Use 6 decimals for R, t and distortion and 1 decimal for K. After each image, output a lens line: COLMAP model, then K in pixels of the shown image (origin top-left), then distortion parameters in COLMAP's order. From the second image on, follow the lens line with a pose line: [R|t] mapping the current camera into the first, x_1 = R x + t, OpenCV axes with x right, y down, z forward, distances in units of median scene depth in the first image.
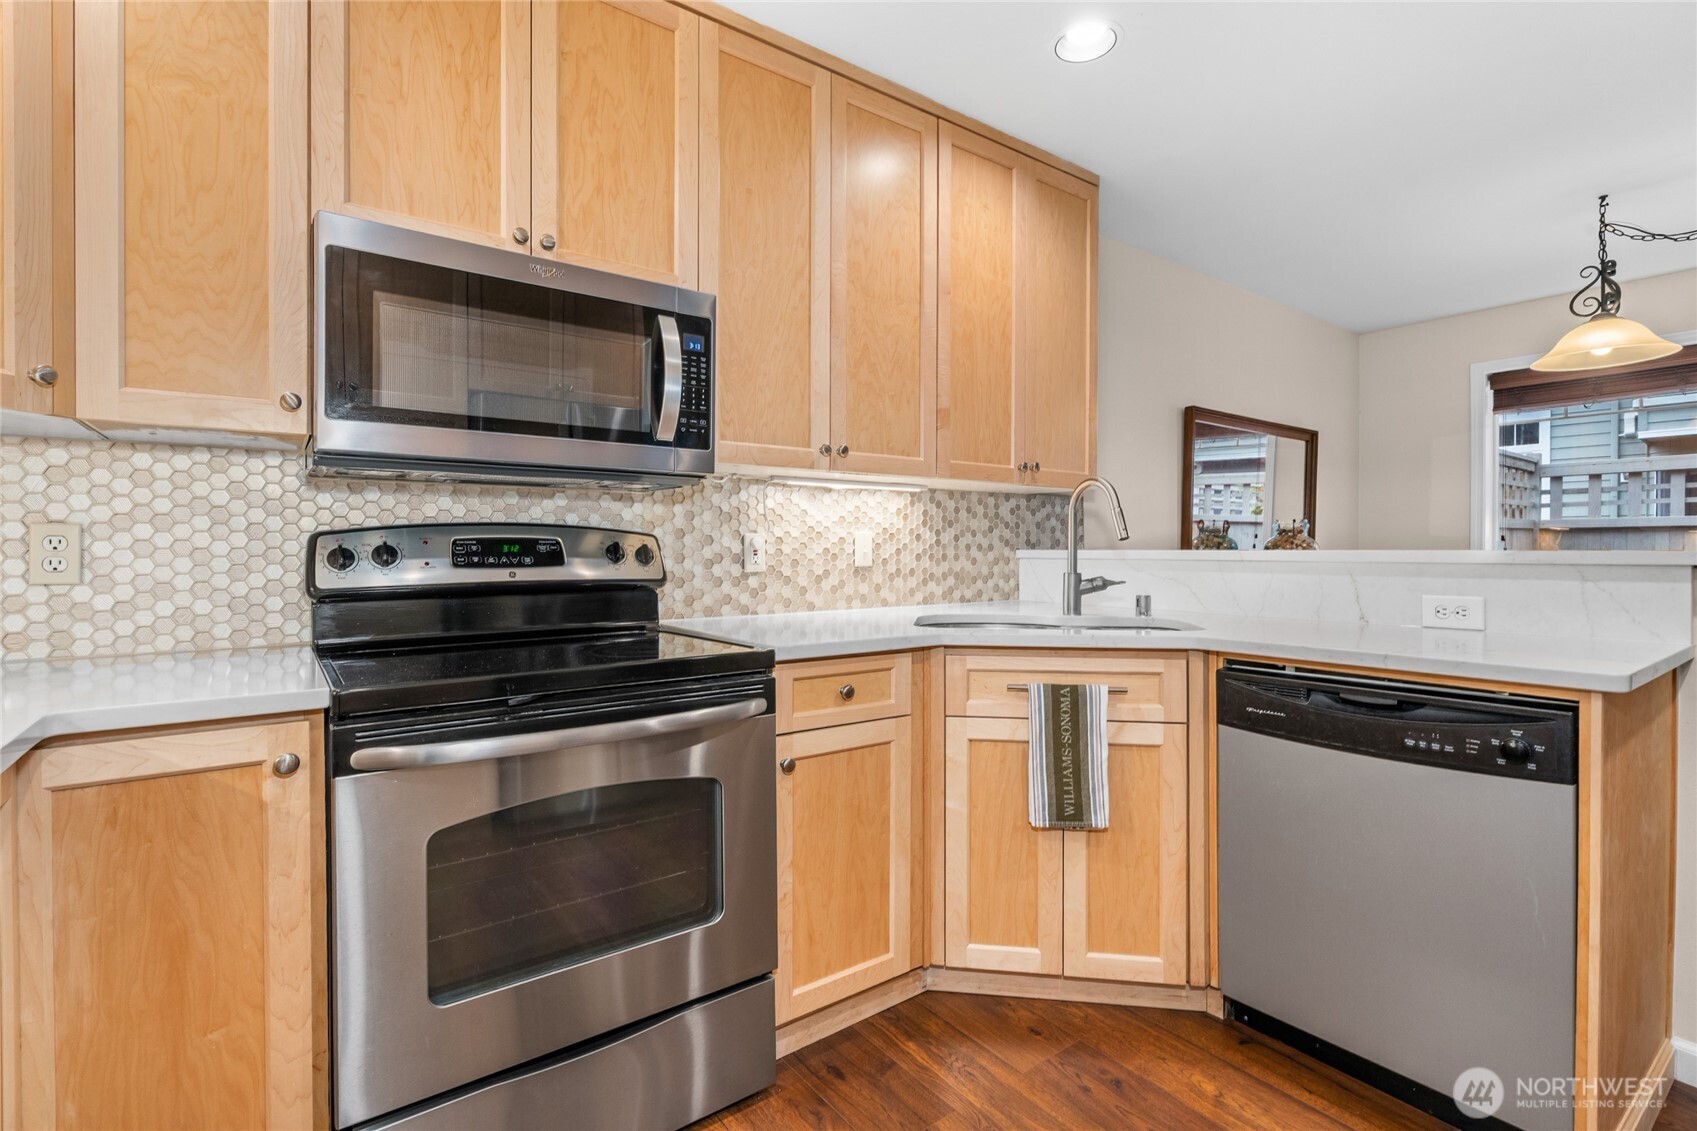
lens RADIAL K [[781.1, 0, 851.2], [0, 781.1, 559.3], [0, 0, 1]] dist [-0.007496, 0.002704]
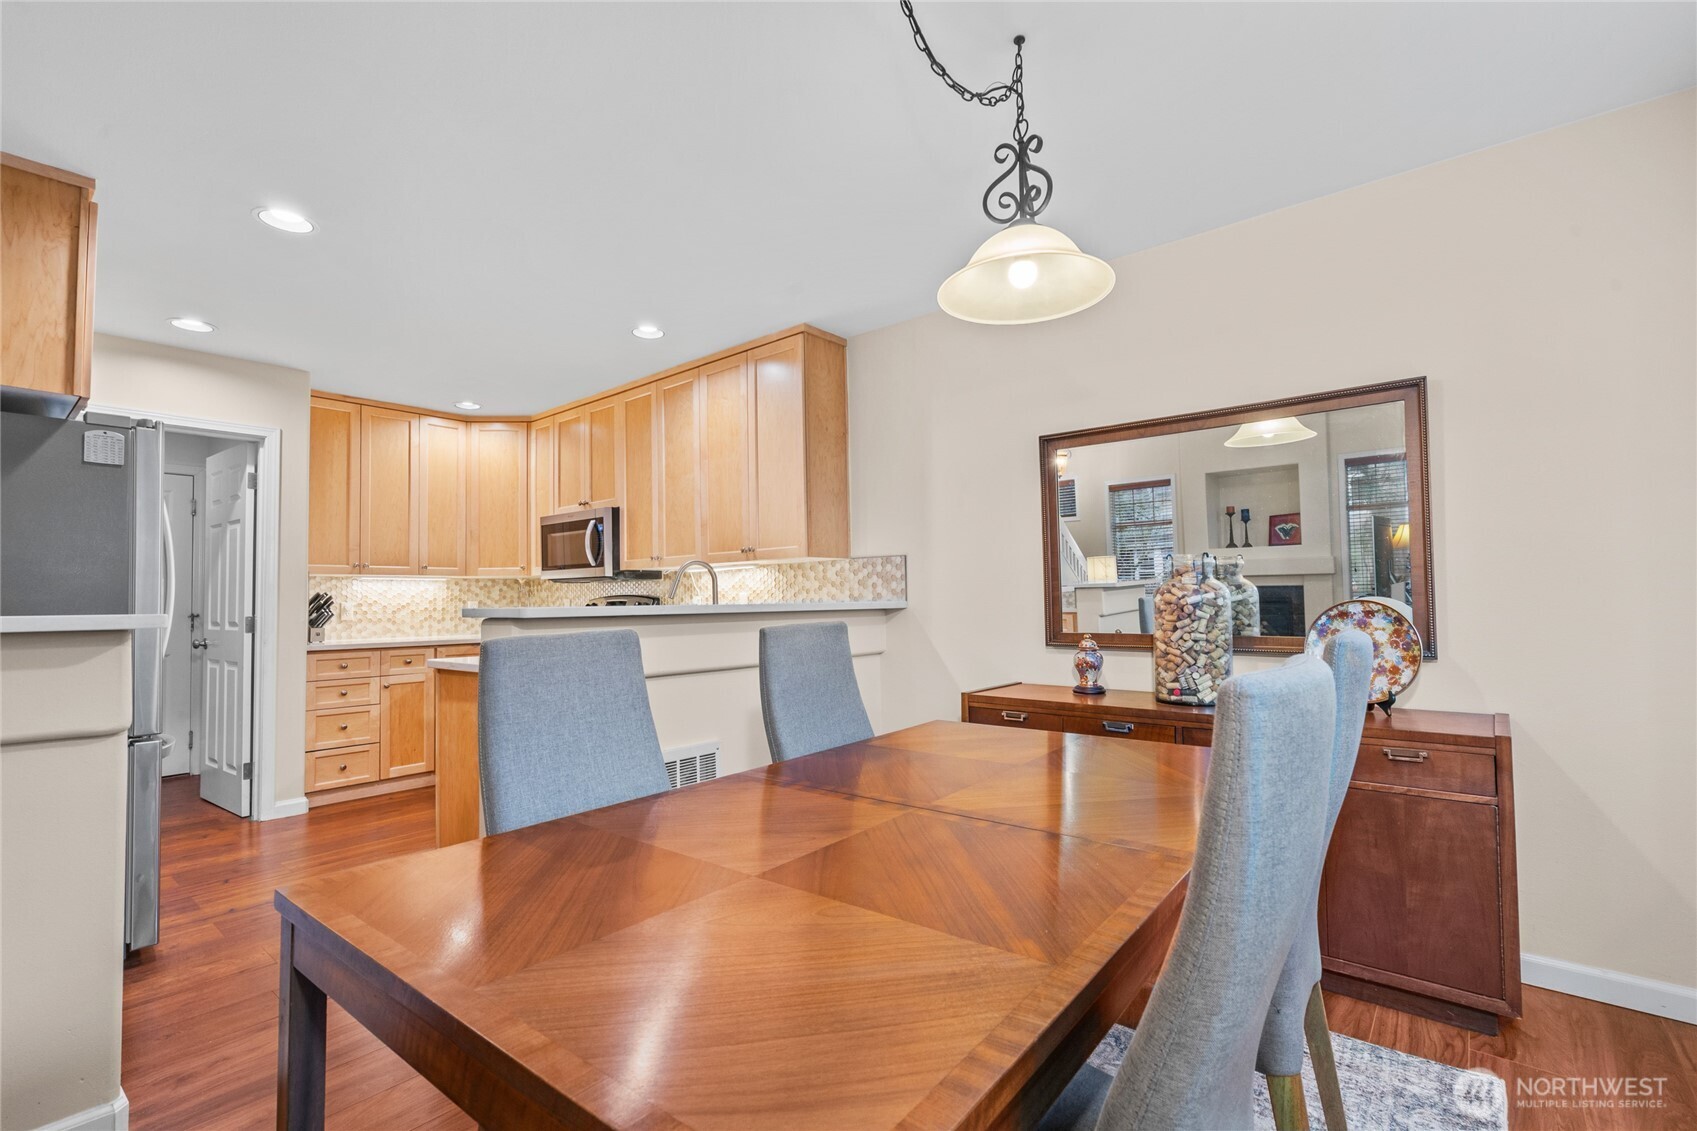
lens RADIAL K [[781.1, 0, 827.5], [0, 781.1, 570.6], [0, 0, 1]] dist [-0.007496, 0.002704]
pose [[0.213730, -0.044292, -0.975888, 1.892472], [-0.001544, 0.998955, -0.045677, -0.007229], [0.976892, 0.011270, 0.213438, 0.886541]]
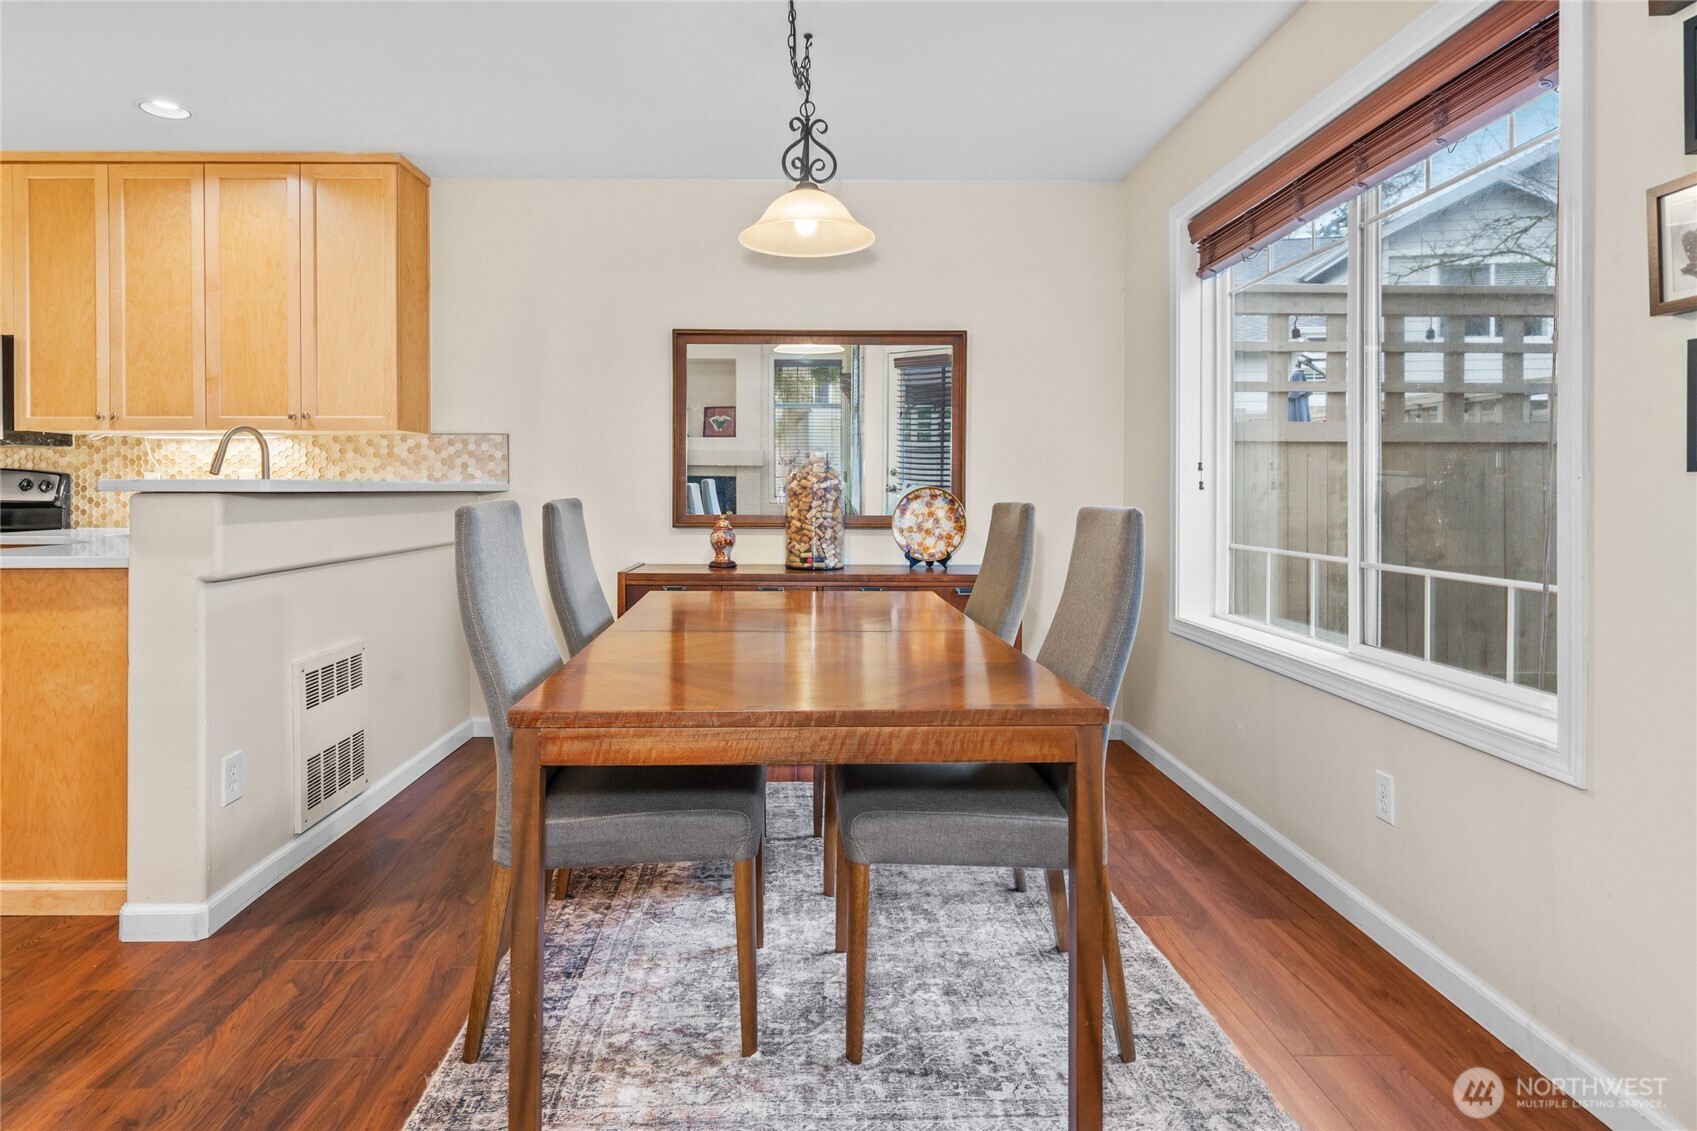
lens RADIAL K [[954.4, 0, 821.2], [0, 954.4, 483.7], [0, 0, 1]] dist [0.009971, -0.005150]
pose [[0.810893, -0.002855, -0.585187, 1.909000], [-0.008688, 0.999819, -0.016917, 0.007296], [0.585129, 0.018802, 0.810722, 0.279239]]
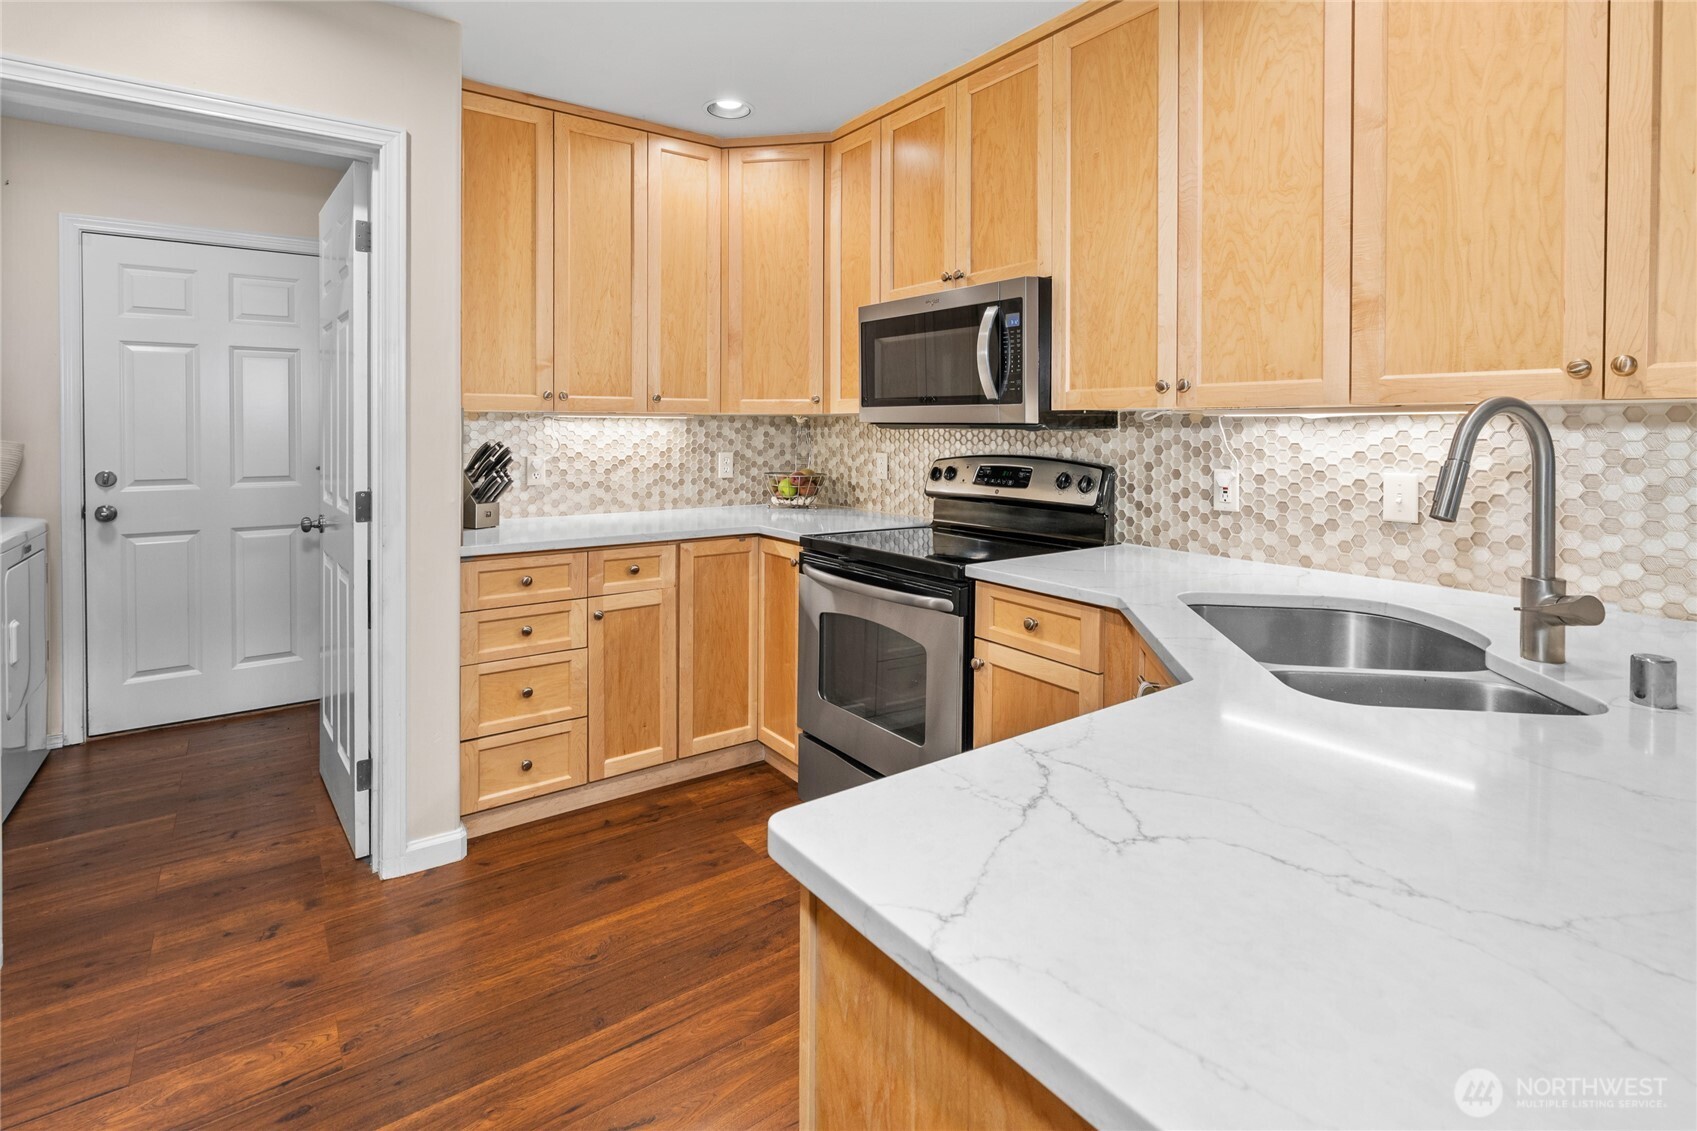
lens RADIAL K [[781.1, 0, 847.1], [0, 781.1, 419.8], [0, 0, 1]] dist [-0.007496, 0.002704]
pose [[0.019758, -0.009509, -0.999760, 0.776223], [-0.019776, 0.999755, -0.009900, -0.072311], [0.999609, 0.019966, 0.019565, 0.529379]]
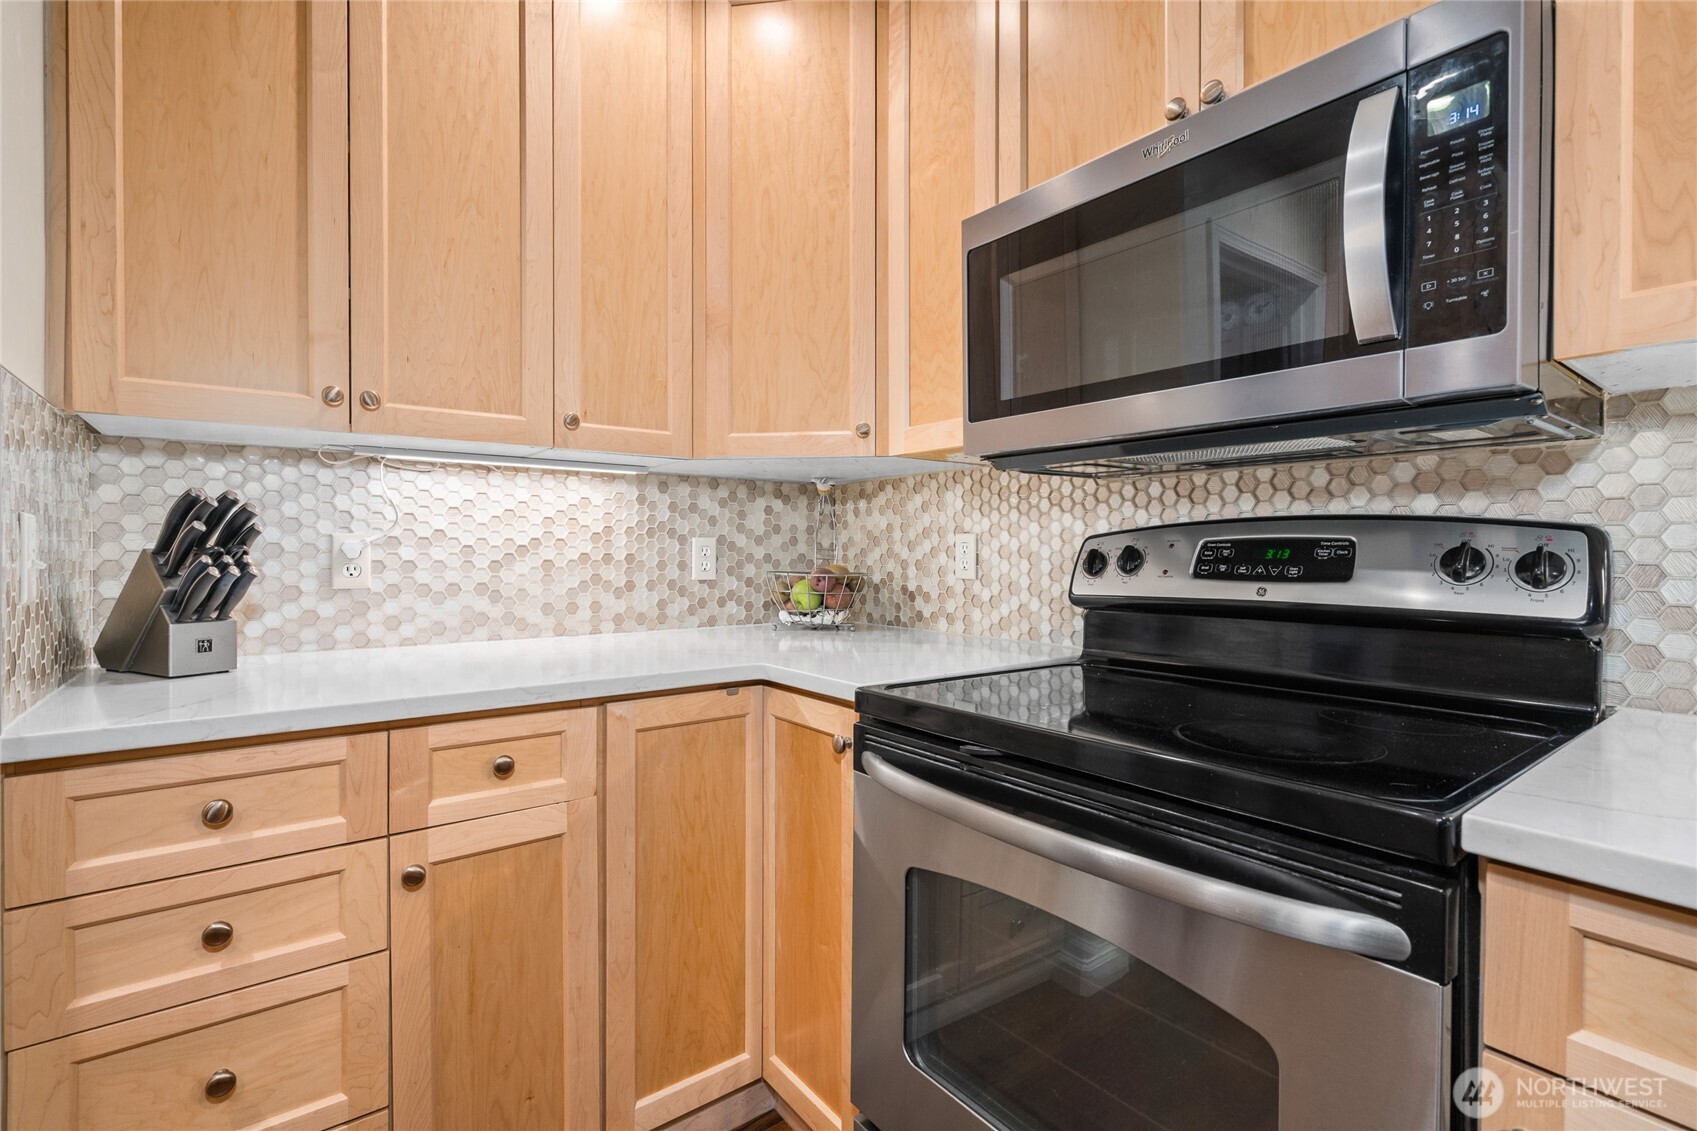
lens RADIAL K [[781.1, 0, 832.0], [0, 781.1, 559.4], [0, 0, 1]] dist [-0.007496, 0.002704]
pose [[0.009827, 0.011593, -0.999885, 0.193279], [-0.015885, 0.999808, 0.011436, -0.008244], [0.999826, 0.015770, 0.010009, 0.468846]]
